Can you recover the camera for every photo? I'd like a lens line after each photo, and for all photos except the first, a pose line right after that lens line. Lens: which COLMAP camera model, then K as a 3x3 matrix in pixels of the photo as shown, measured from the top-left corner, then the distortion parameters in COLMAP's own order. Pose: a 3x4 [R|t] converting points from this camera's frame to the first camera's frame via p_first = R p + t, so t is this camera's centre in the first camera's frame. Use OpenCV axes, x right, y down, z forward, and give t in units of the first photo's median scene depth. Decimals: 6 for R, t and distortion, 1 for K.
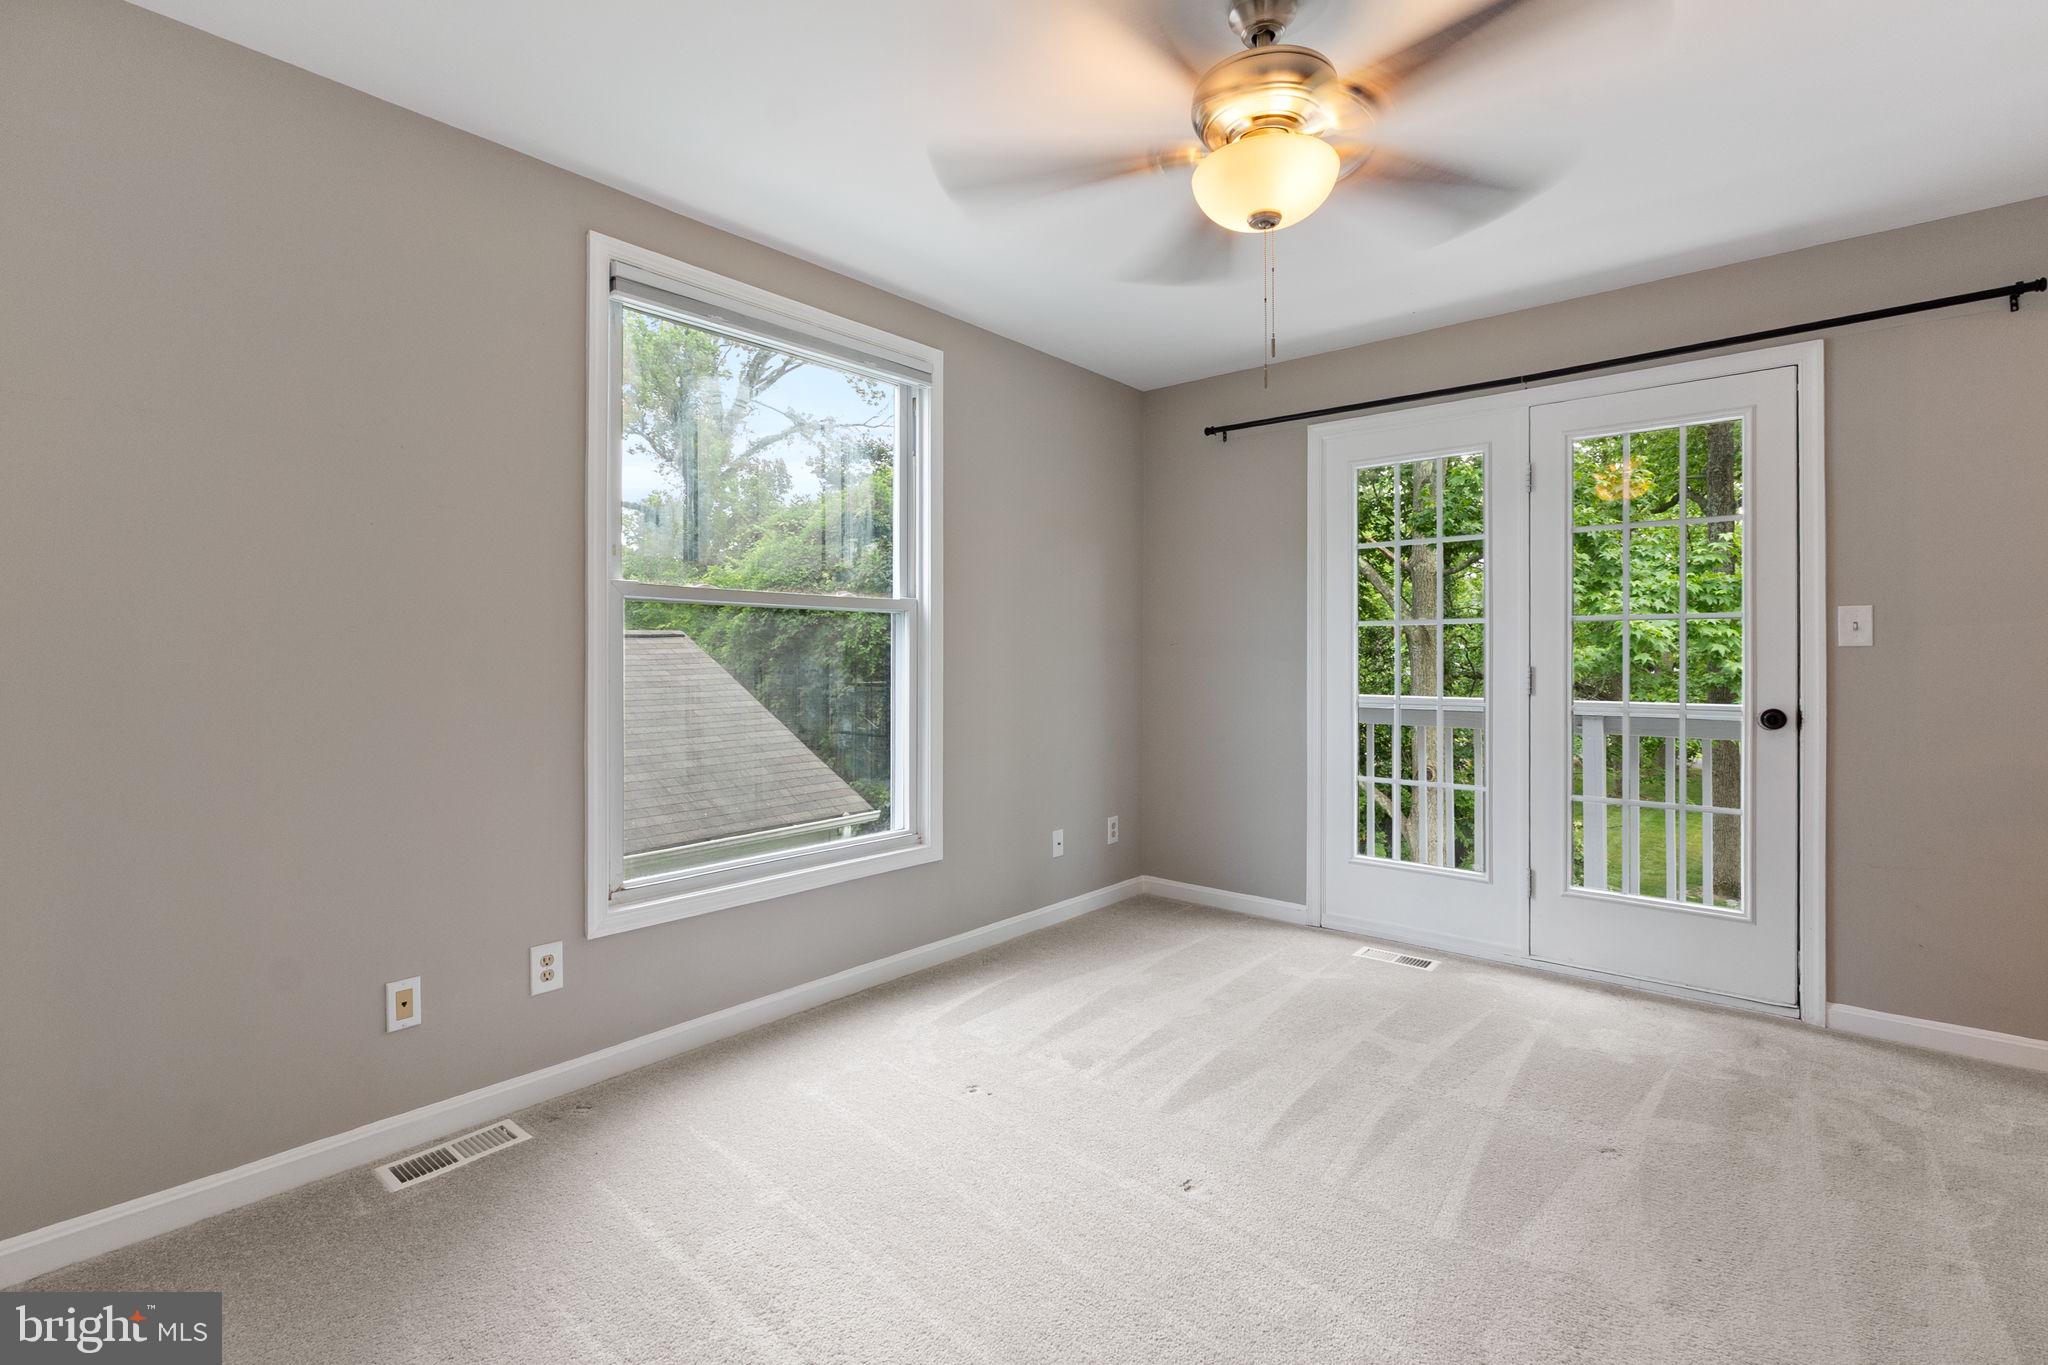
lens RADIAL K [[898.5, 0, 1002.1], [0, 898.5, 656.3], [0, 0, 1]] dist [-0.017034, 0.000187]
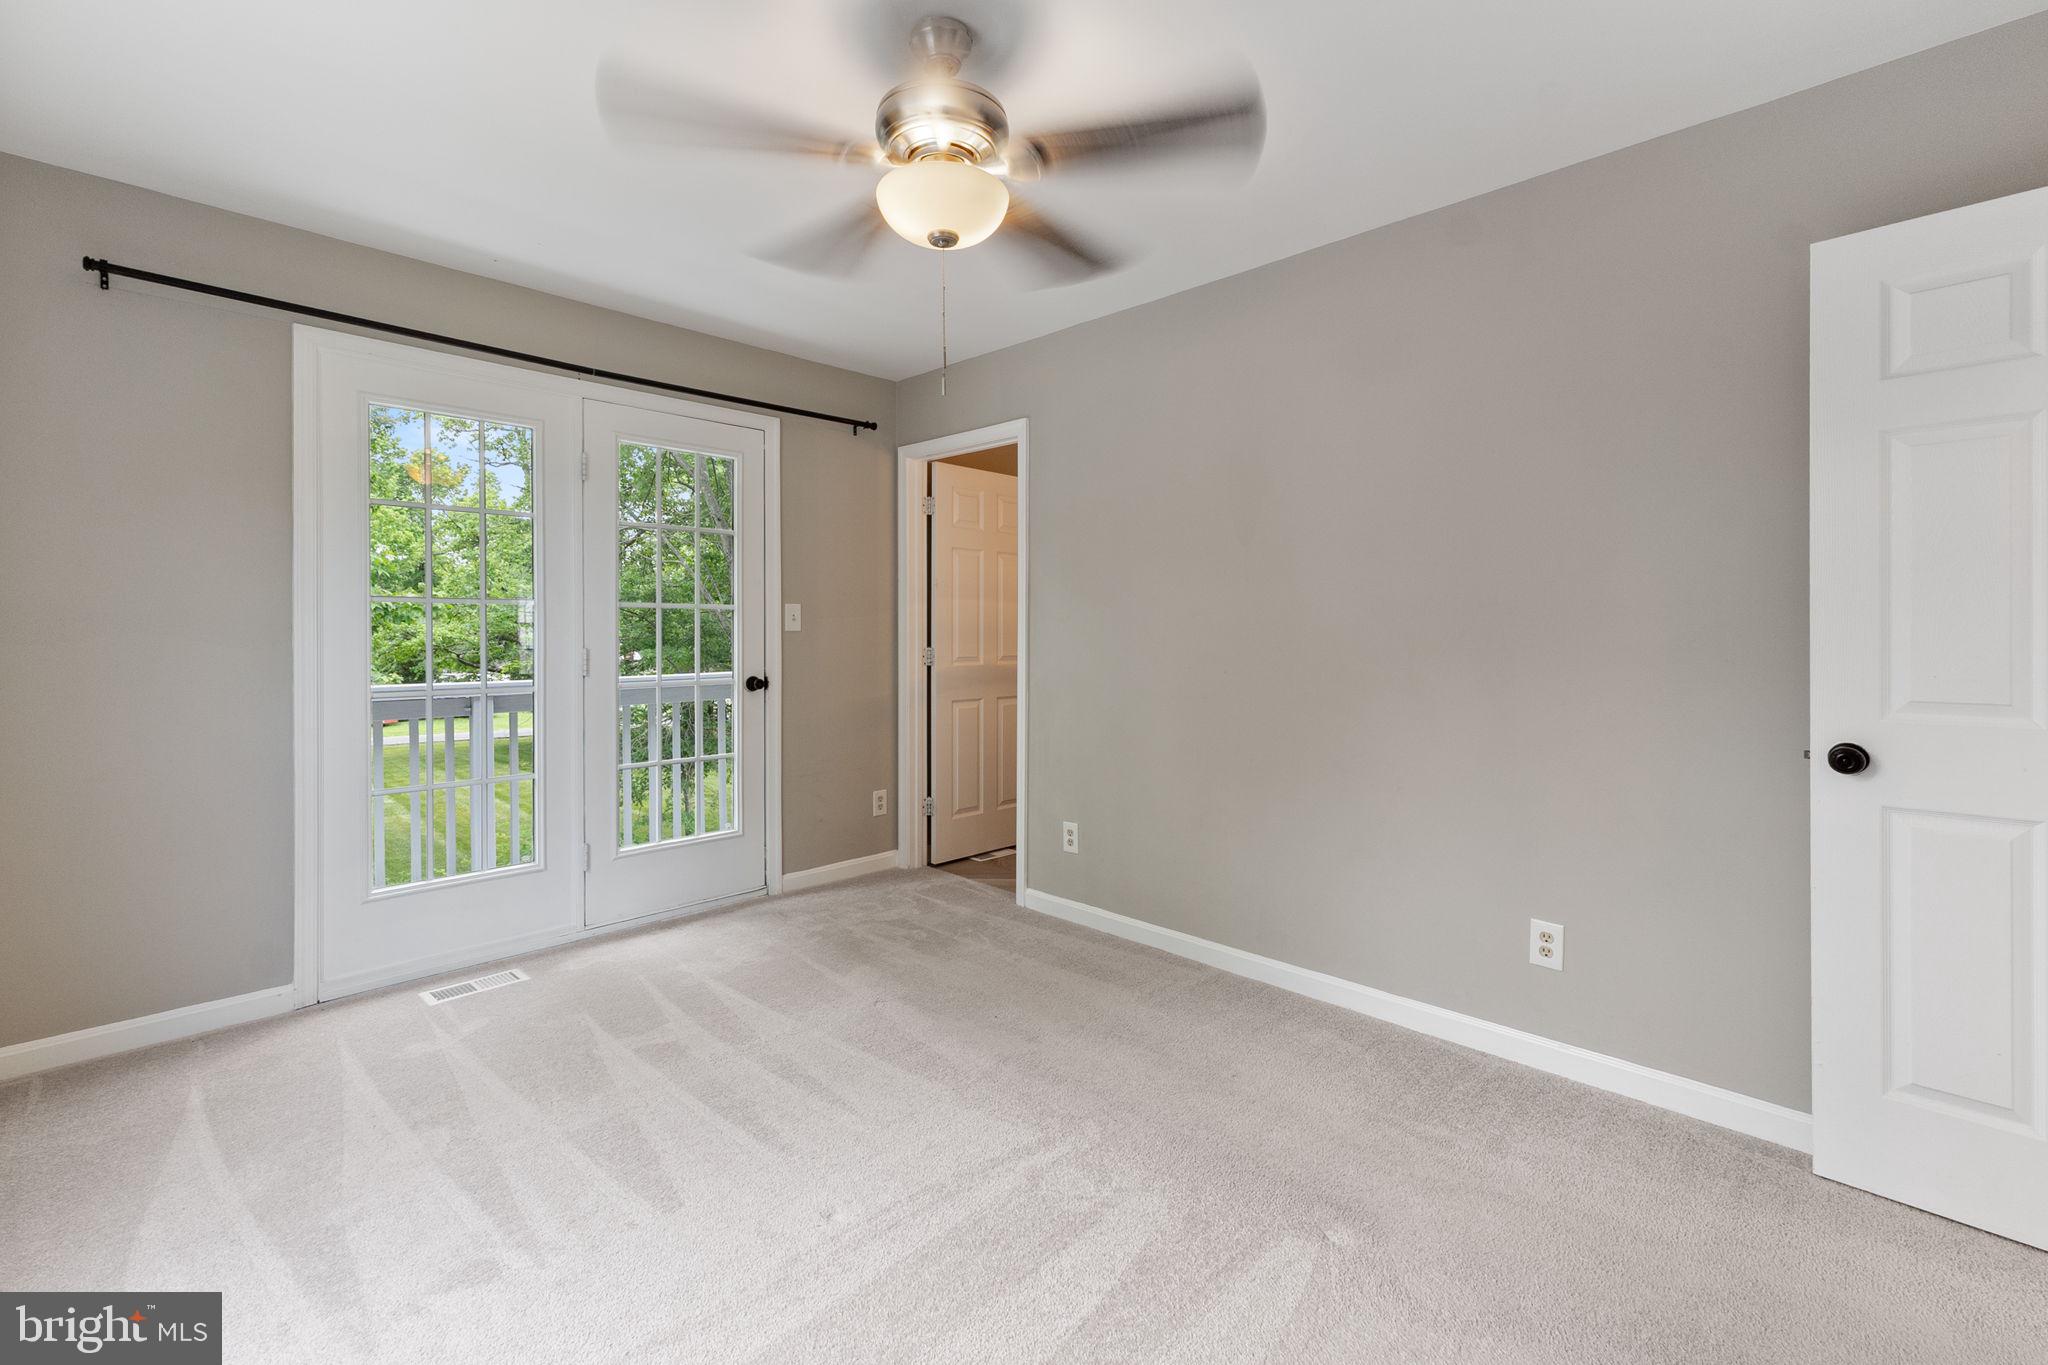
lens RADIAL K [[885.3, 0, 1024.7], [0, 885.3, 637.7], [0, 0, 1]] dist [0.001622, -0.000042]
pose [[0.040578, -0.010075, 0.999126, -0.470425], [-0.001614, 0.999947, 0.010149, -0.014897], [-0.999175, -0.002025, 0.040560, 0.503909]]
